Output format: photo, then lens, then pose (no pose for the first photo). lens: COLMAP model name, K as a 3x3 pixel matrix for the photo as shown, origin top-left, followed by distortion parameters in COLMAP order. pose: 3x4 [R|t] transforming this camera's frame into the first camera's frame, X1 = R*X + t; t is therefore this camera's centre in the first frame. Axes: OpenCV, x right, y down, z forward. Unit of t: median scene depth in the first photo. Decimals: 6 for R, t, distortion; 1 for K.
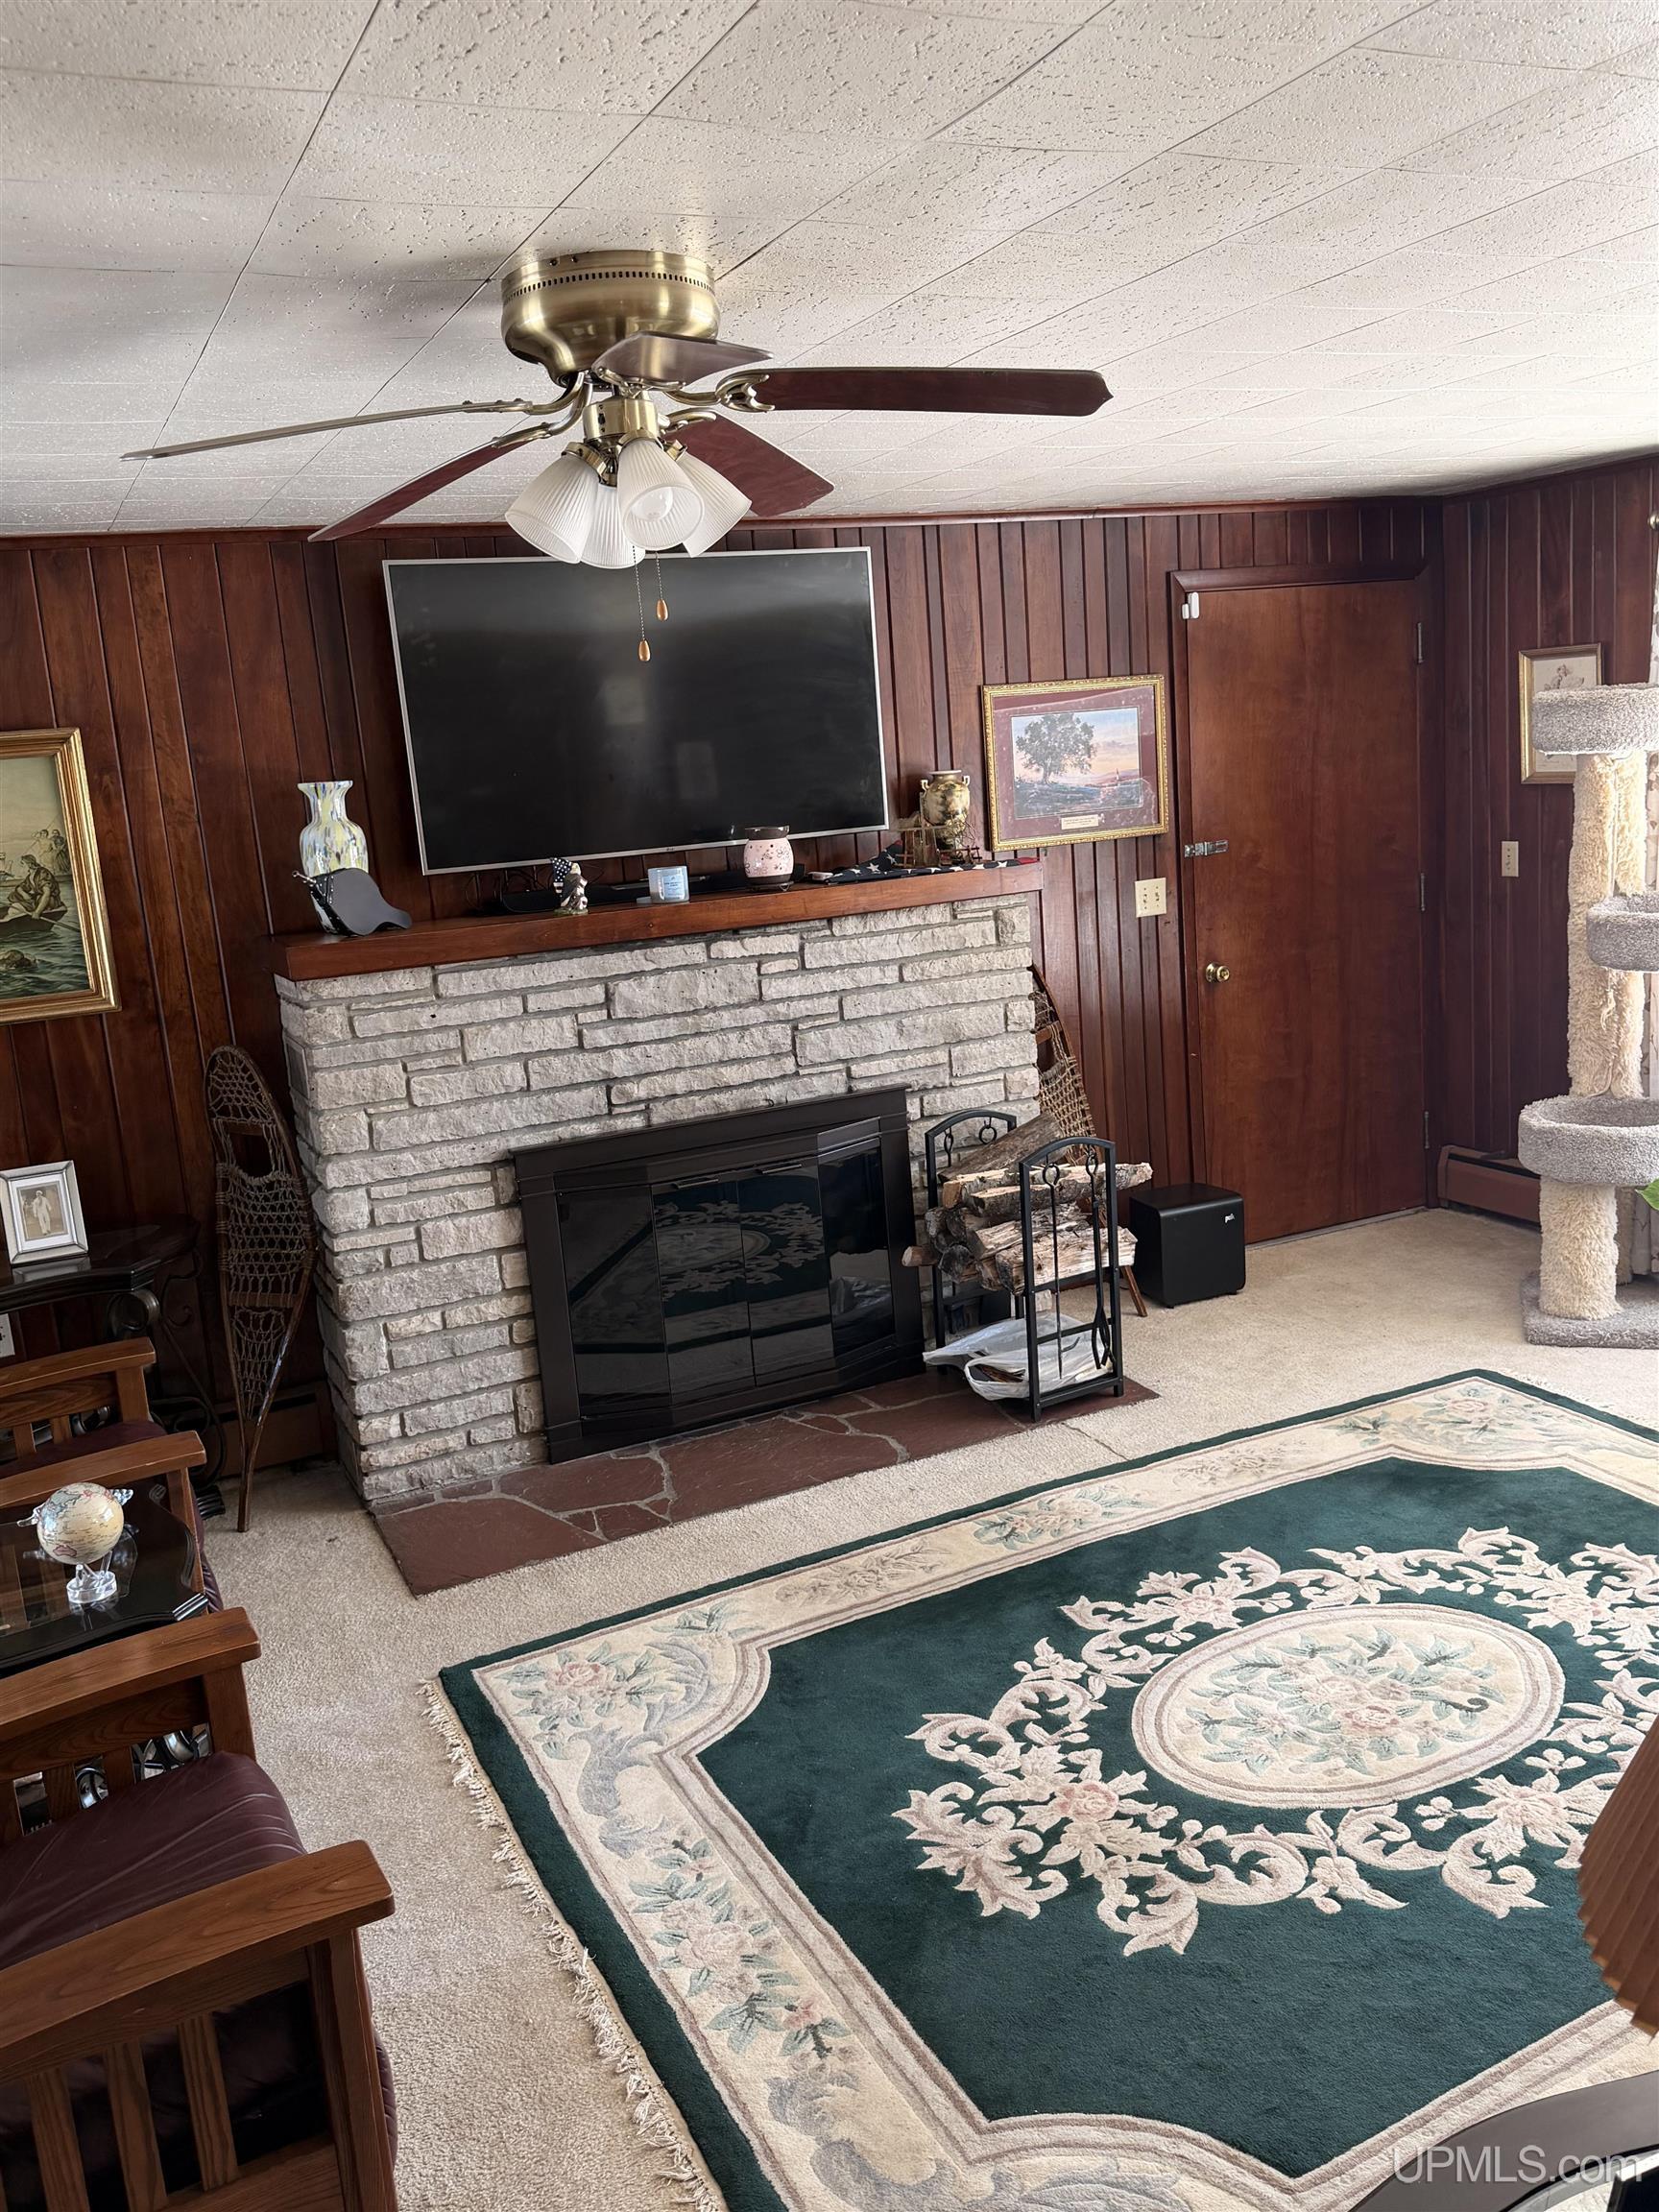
lens RADIAL K [[1901.3, 0, 829.5], [0, 1901.3, 1106.0], [0, 0, 1]] dist [0.247045, -0.334349]
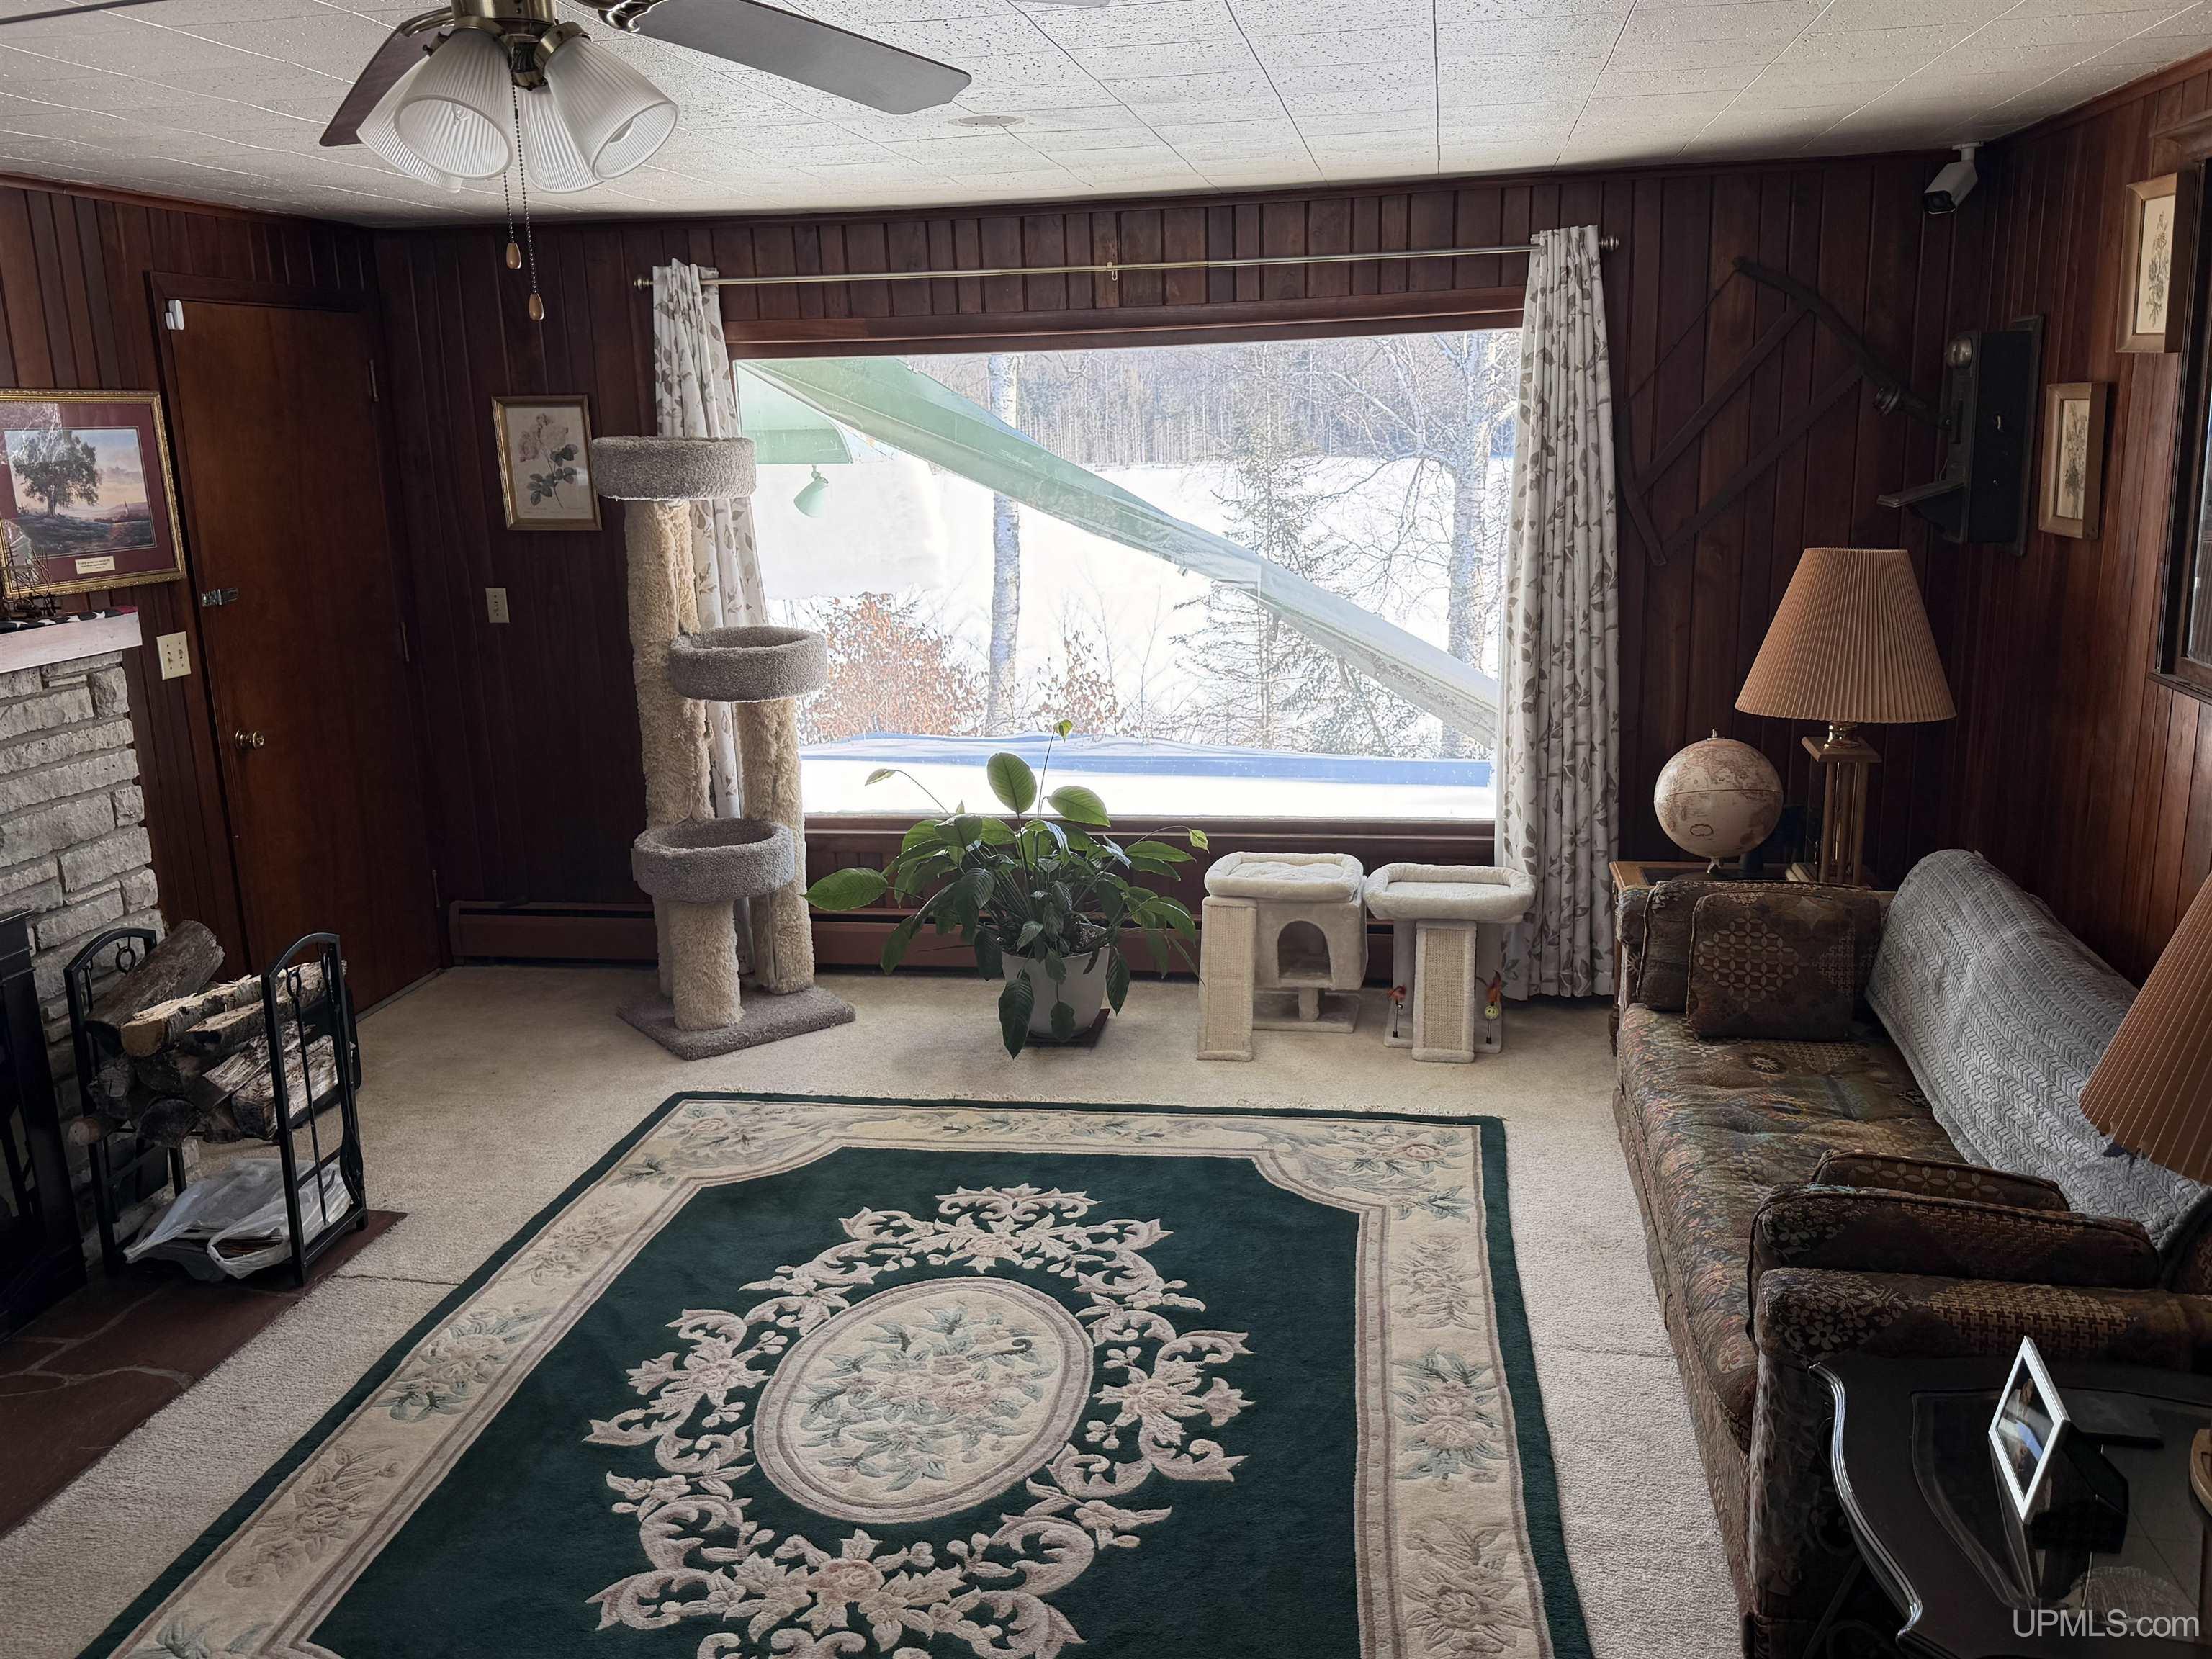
lens RADIAL K [[1901.3, 0, 1100.6], [0, 1901.3, 824.1], [0, 0, 1]] dist [0.247045, -0.334349]
pose [[0.596268, -0.123355, 0.793252, -0.378867], [0.144067, 0.988525, 0.045429, -0.022986], [-0.789753, 0.087193, 0.607197, 0.224330]]
